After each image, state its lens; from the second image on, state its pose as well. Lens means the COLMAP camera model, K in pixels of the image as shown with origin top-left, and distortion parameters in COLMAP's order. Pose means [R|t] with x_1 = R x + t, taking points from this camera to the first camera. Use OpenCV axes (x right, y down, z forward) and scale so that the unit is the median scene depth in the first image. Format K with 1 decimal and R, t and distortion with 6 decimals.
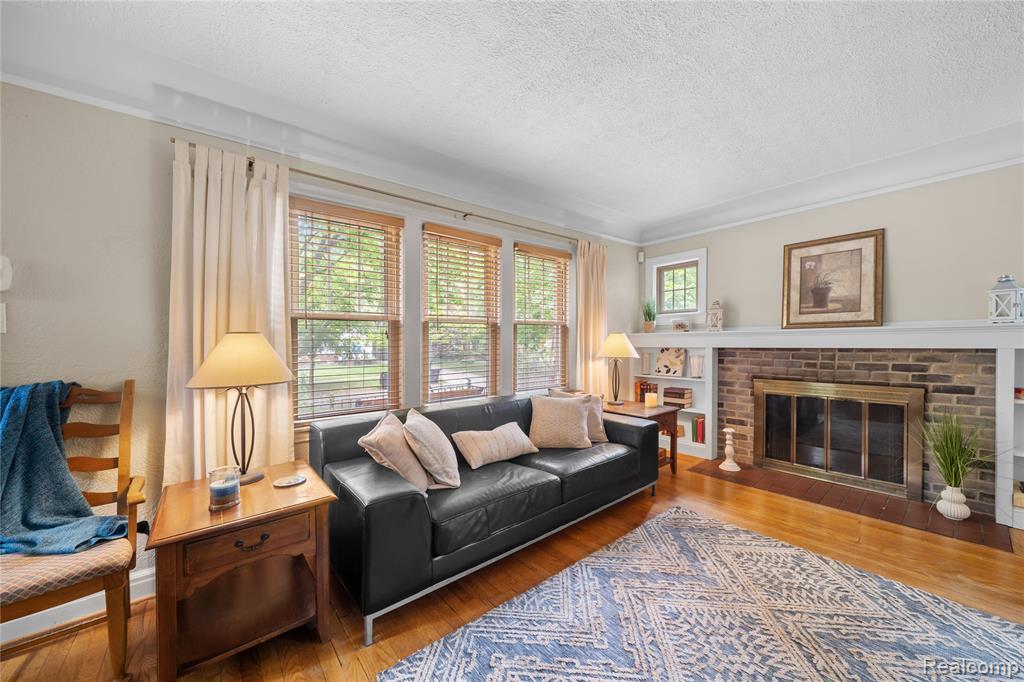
lens RADIAL K [[391.8, 0, 515.4], [0, 391.8, 347.9], [0, 0, 1]] dist [-0.002204, -0.000055]
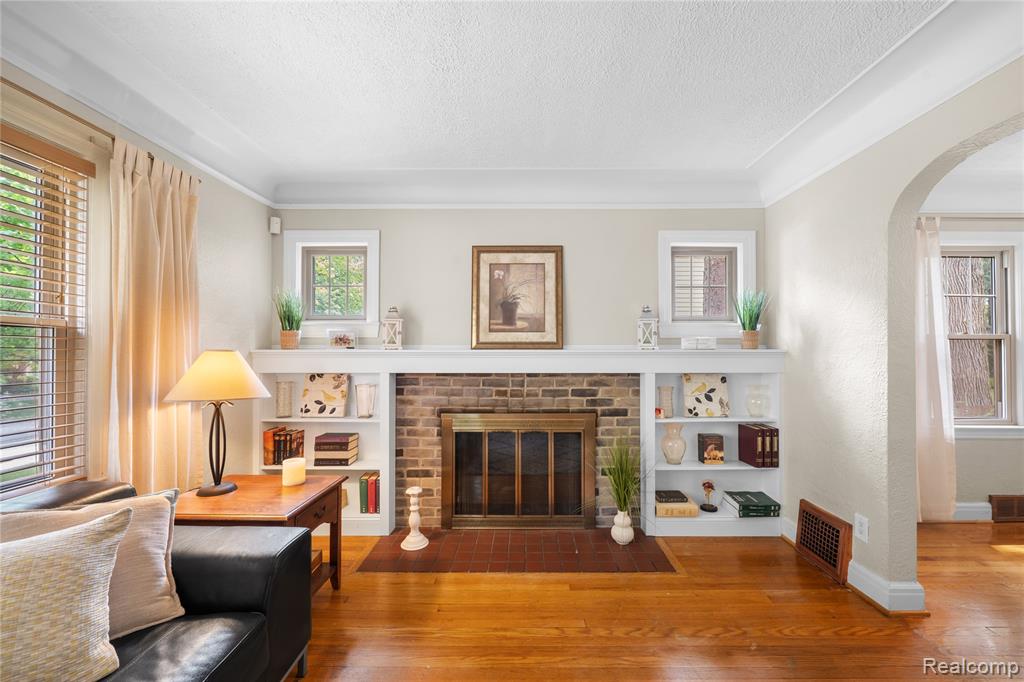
lens RADIAL K [[391.8, 0, 519.5], [0, 391.8, 357.4], [0, 0, 1]] dist [-0.002204, -0.000055]
pose [[0.649687, 0.002825, 0.760197, 0.133469], [0.003200, 0.999974, -0.006451, -0.025386], [-0.760195, 0.006623, 0.649661, 0.400223]]
